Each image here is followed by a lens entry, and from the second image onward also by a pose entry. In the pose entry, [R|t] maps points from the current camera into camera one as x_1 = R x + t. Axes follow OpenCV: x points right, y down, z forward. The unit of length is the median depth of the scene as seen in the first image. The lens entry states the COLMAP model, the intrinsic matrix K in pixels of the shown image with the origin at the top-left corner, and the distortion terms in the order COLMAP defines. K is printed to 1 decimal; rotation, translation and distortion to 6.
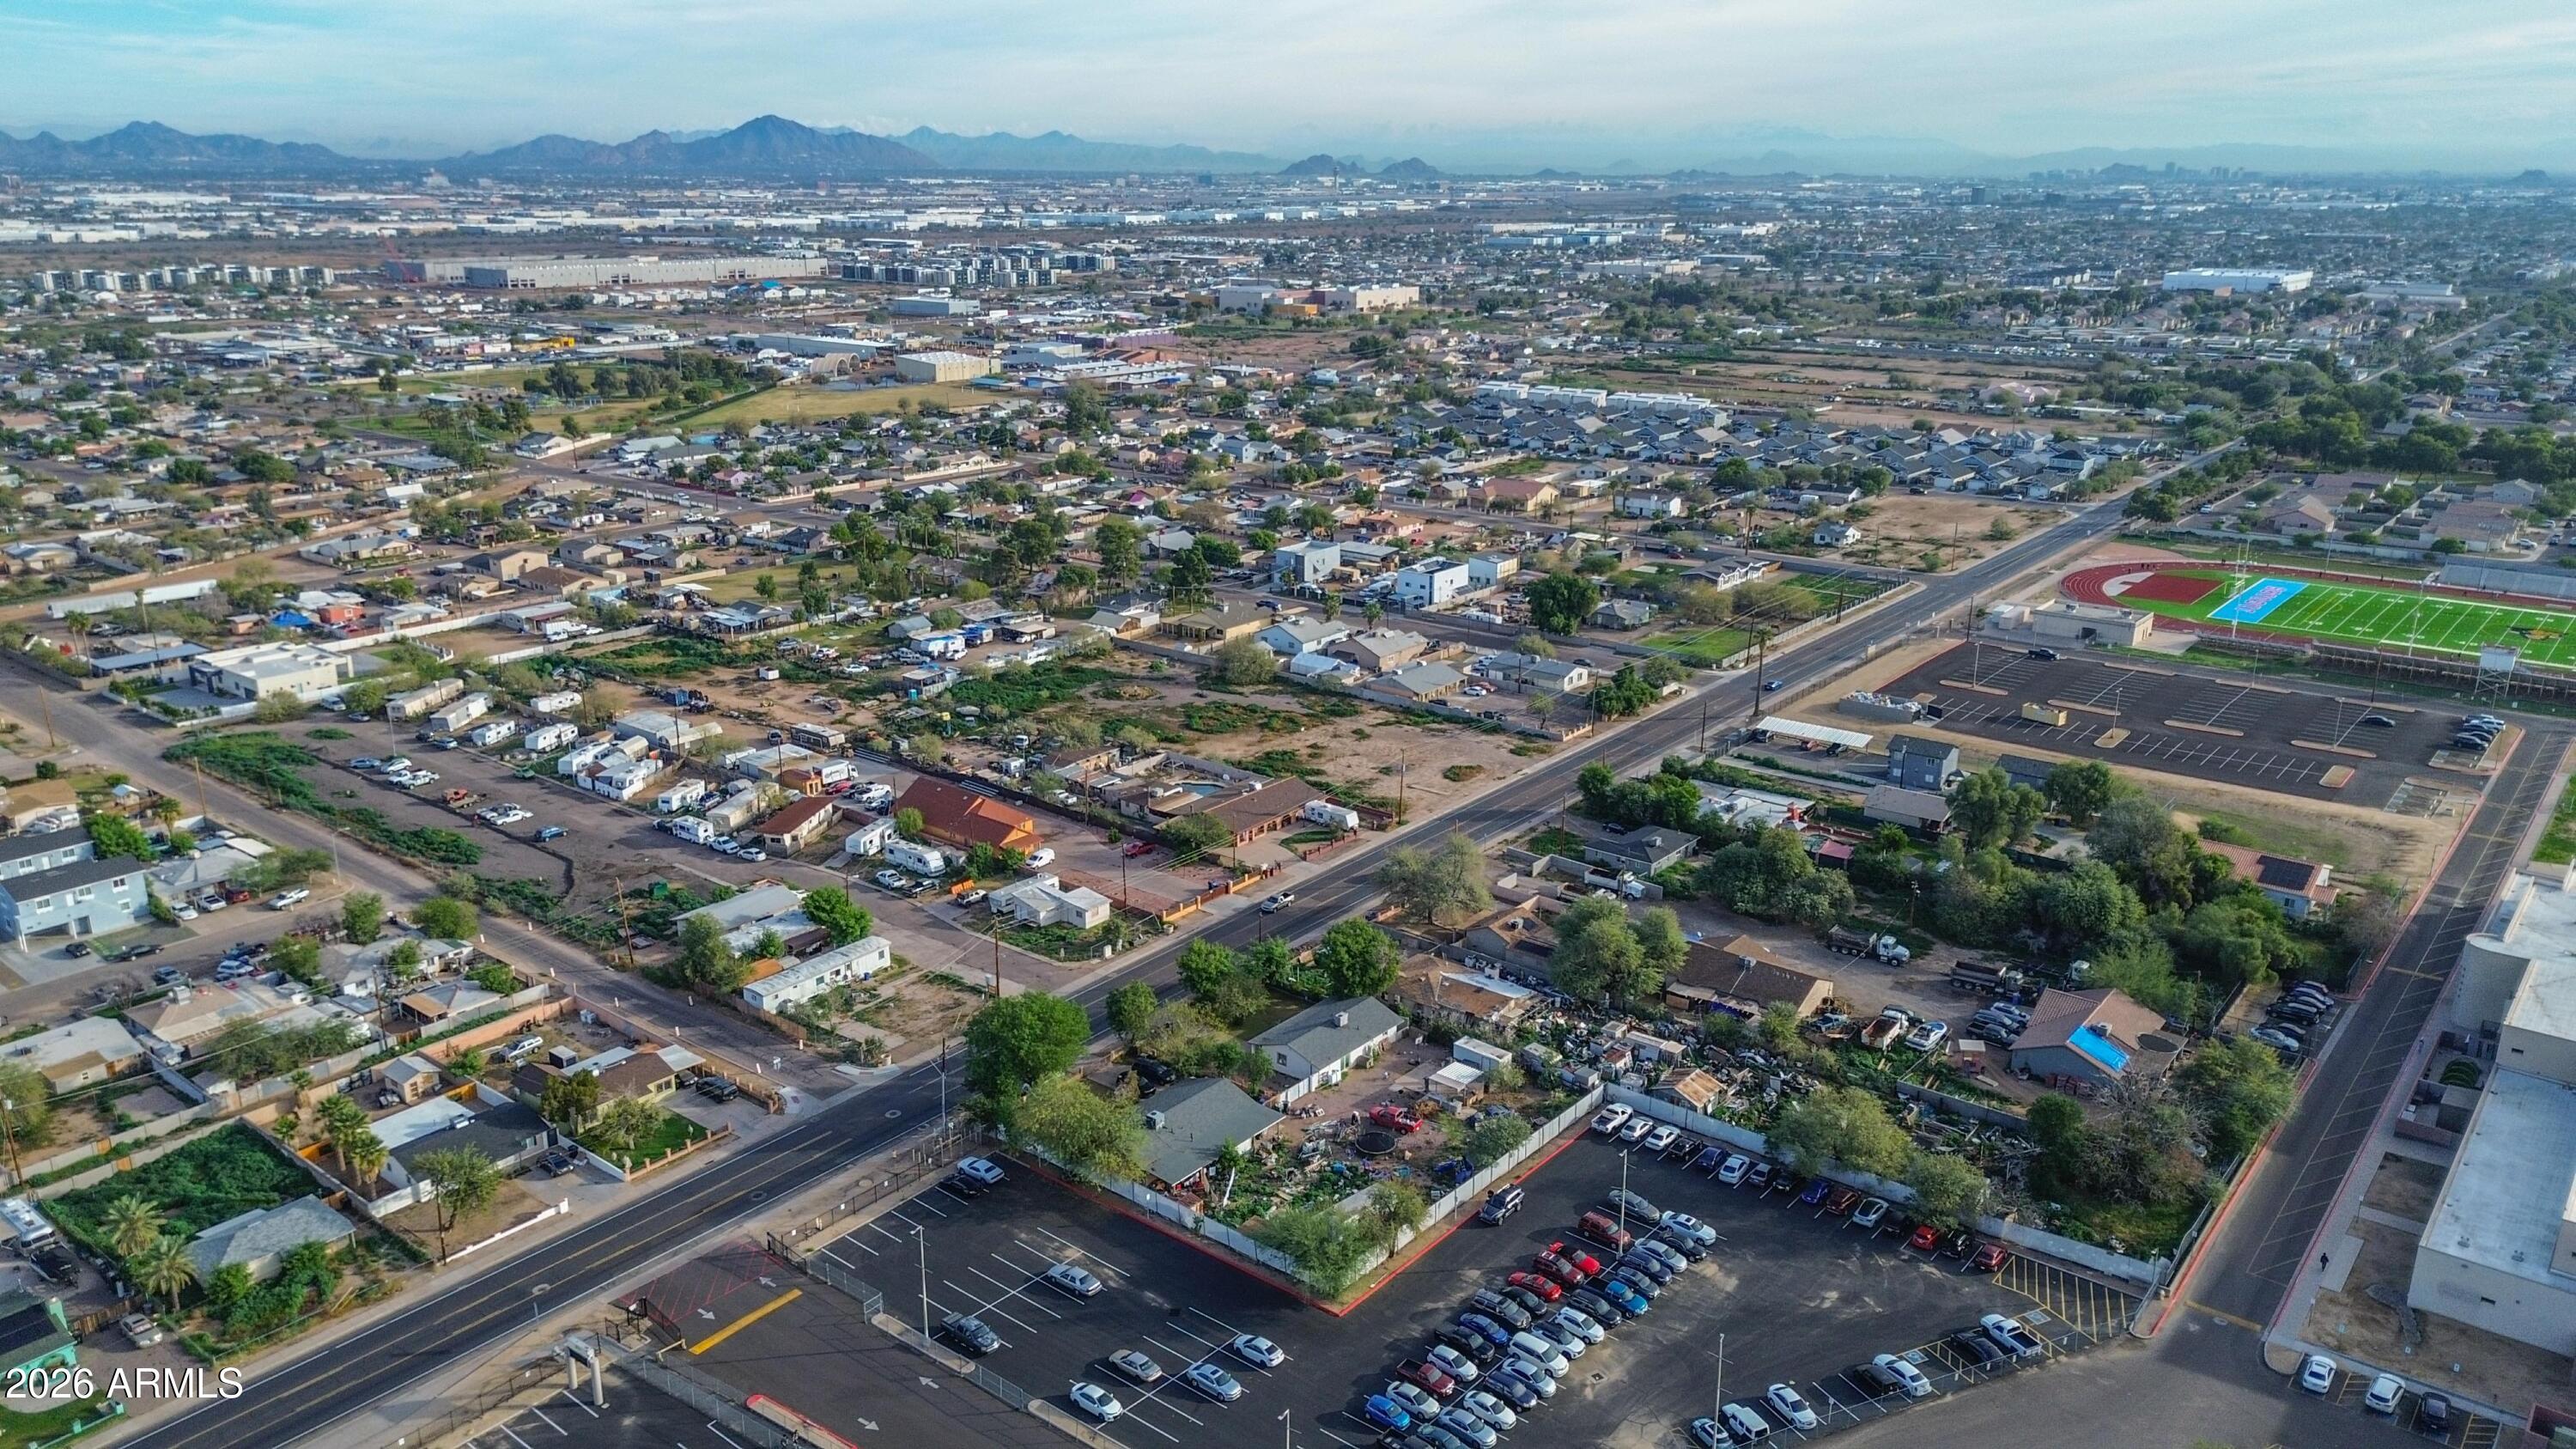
lens RADIAL K [[1814.0, 0, 1290.5], [0, 1814.0, 739.7], [0, 0, 1]] dist [0.079186, -0.081189]
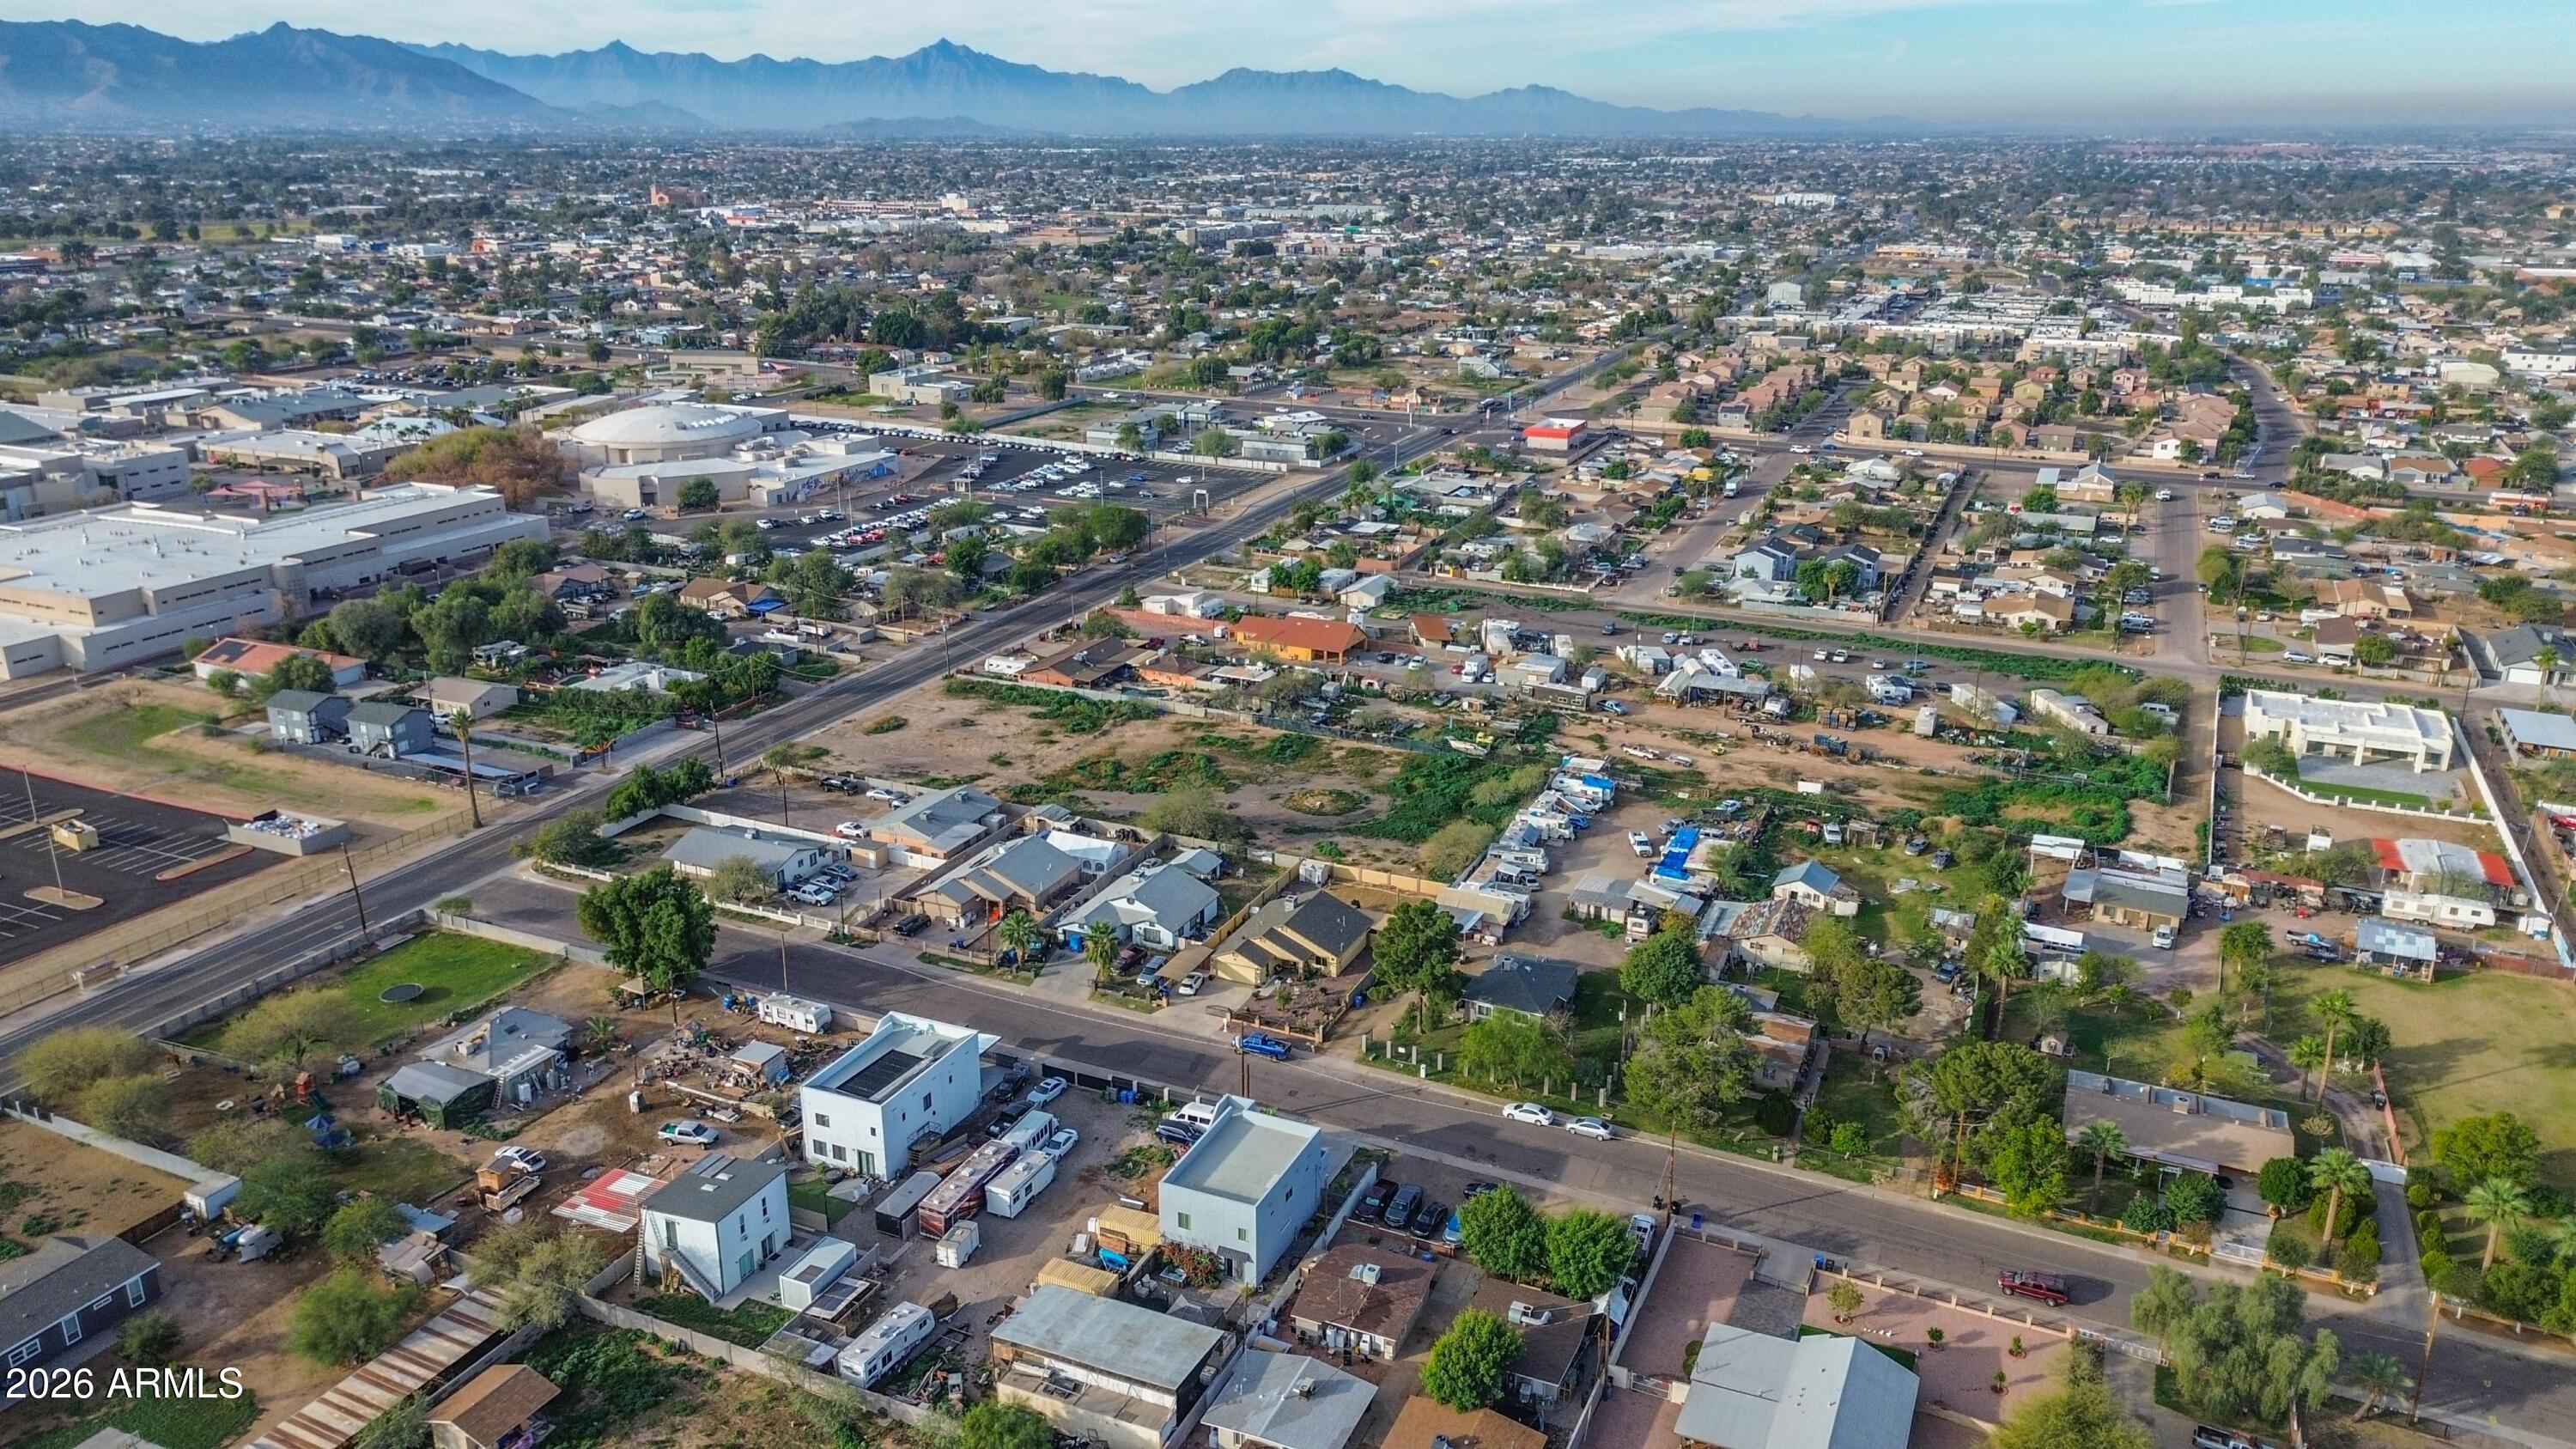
lens RADIAL K [[1814.0, 0, 1290.5], [0, 1814.0, 739.7], [0, 0, 1]] dist [0.079186, -0.081189]
pose [[-0.968681, 0.076357, -0.236278, 0.093781], [-0.077507, 0.811025, 0.579854, -0.452232], [0.235904, 0.580006, -0.779706, 1.463885]]
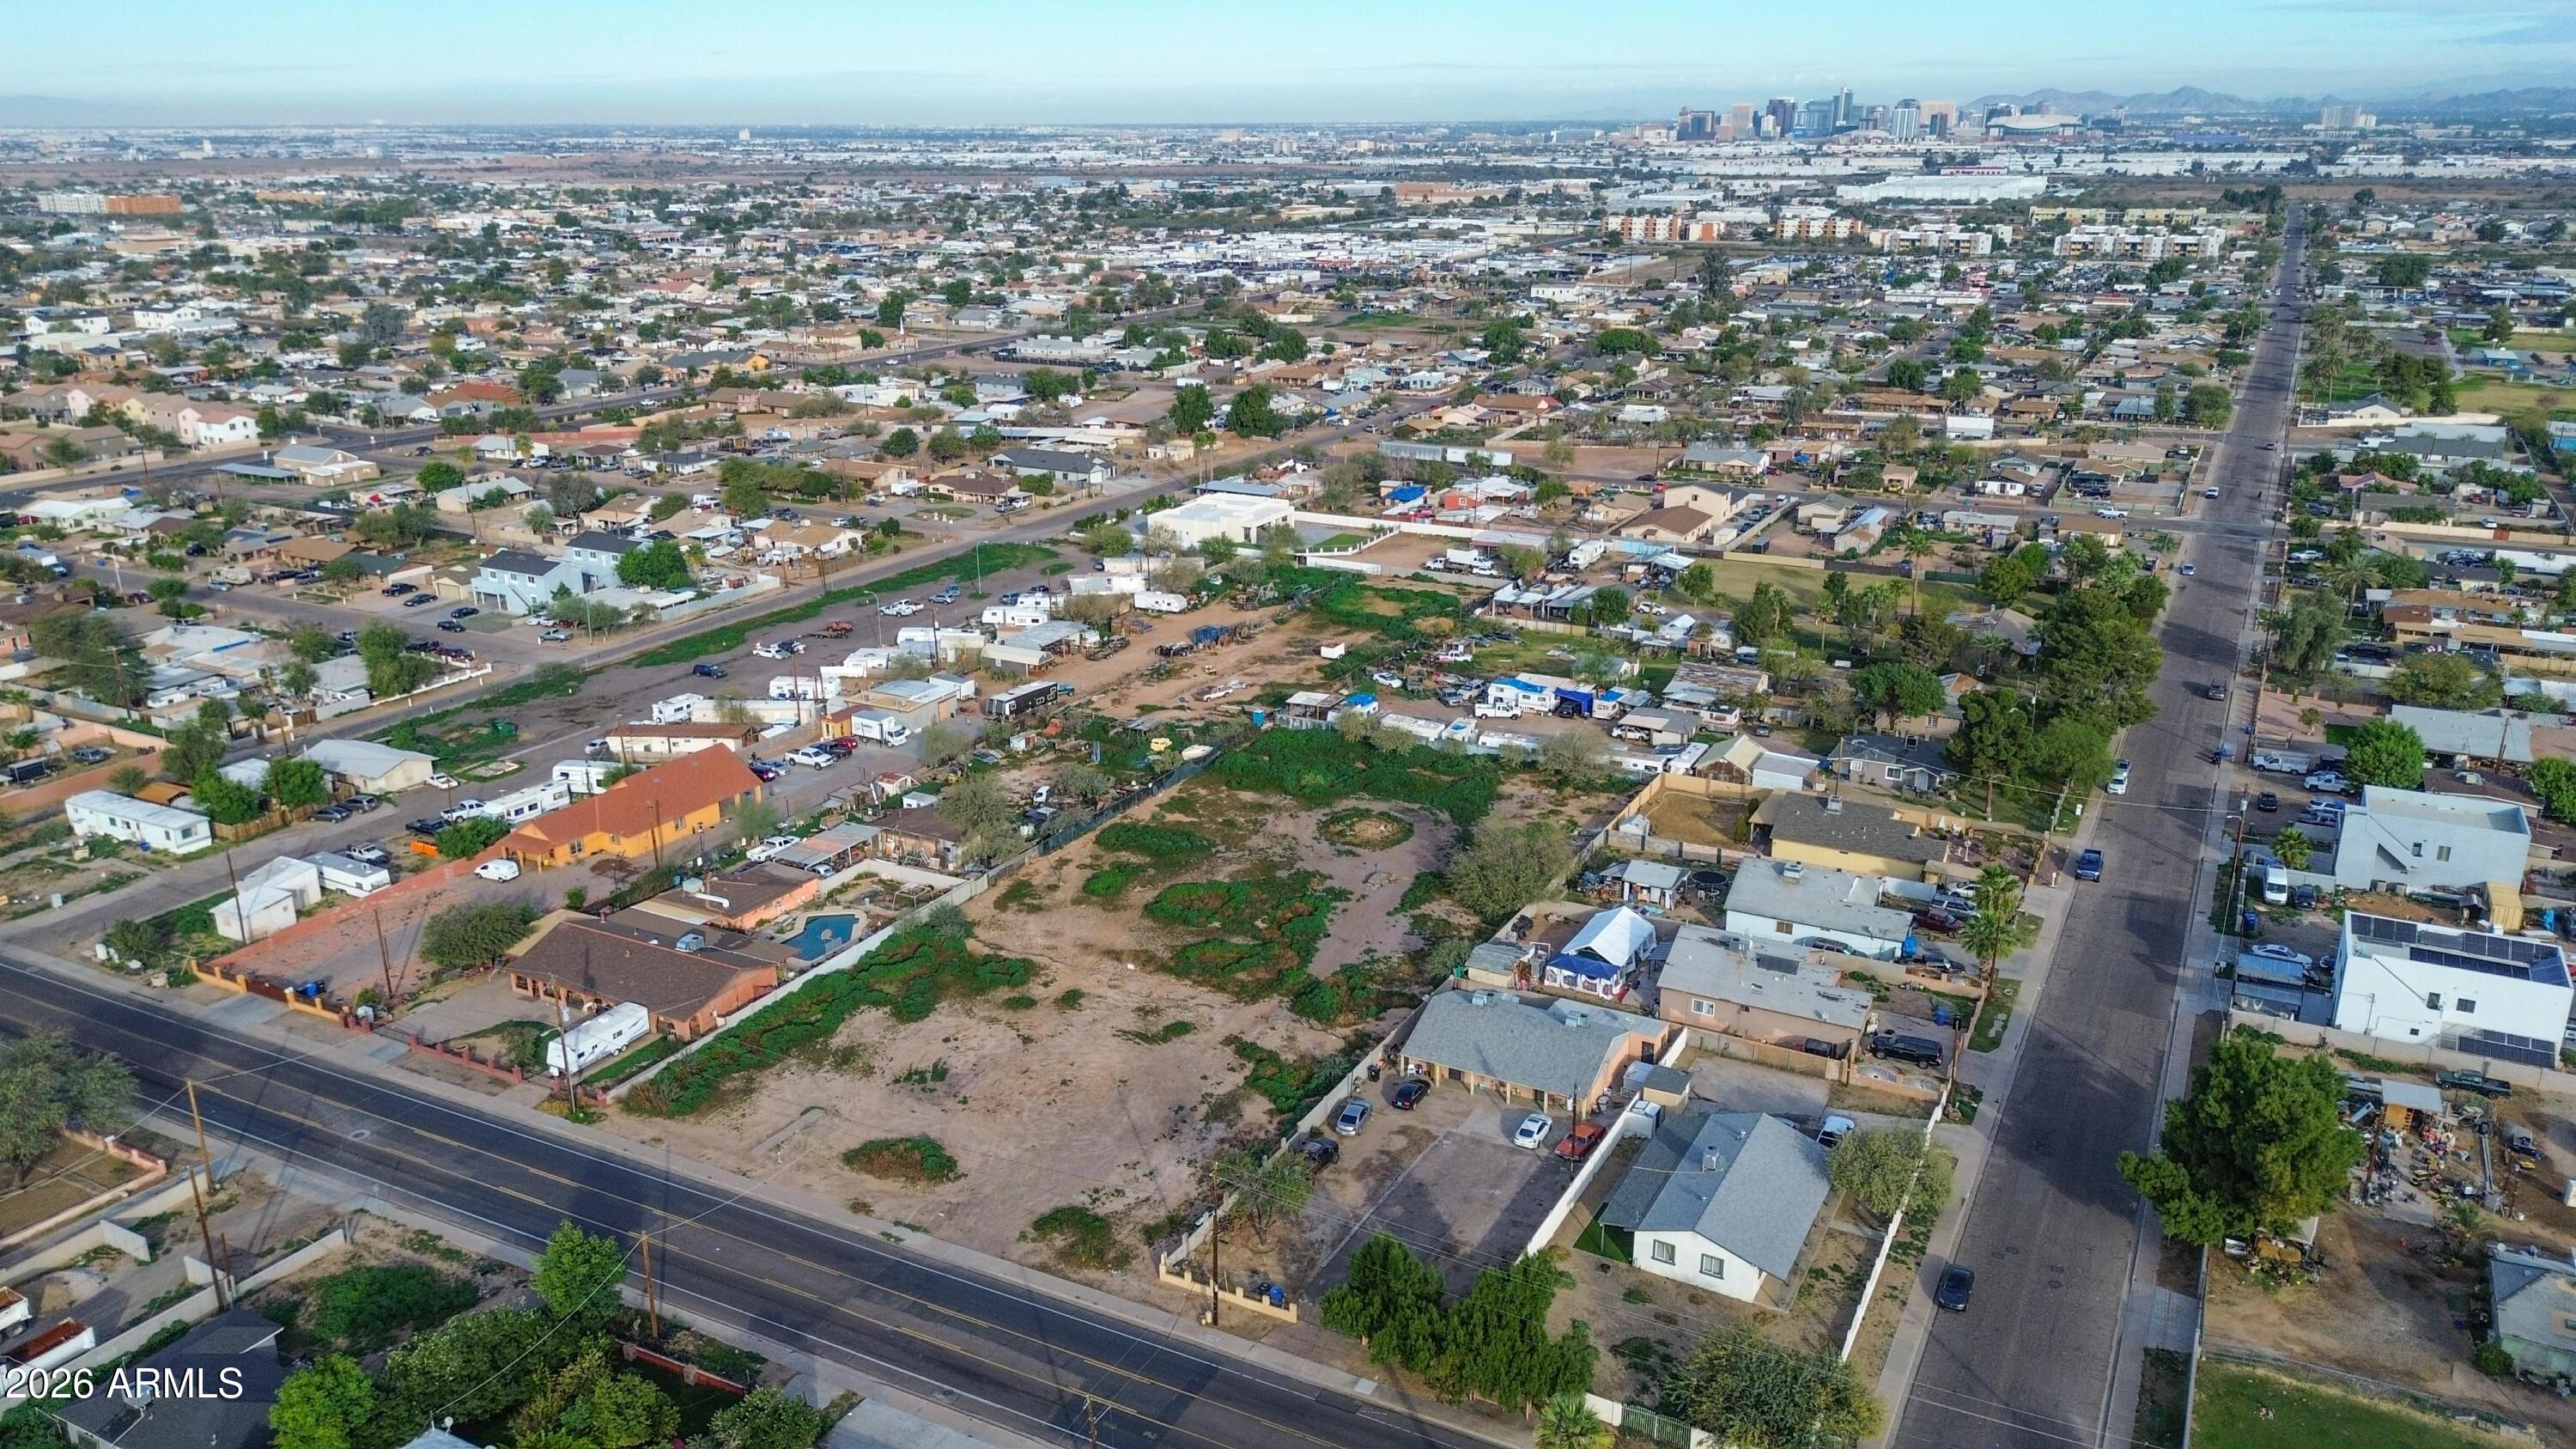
lens RADIAL K [[1814.0, 0, 1290.5], [0, 1814.0, 739.7], [0, 0, 1]] dist [0.079186, -0.081189]
pose [[0.192347, 0.312013, -0.930403, 0.407356], [-0.288515, 0.924185, 0.250282, -0.178118], [0.937956, 0.220294, 0.267784, 0.758631]]
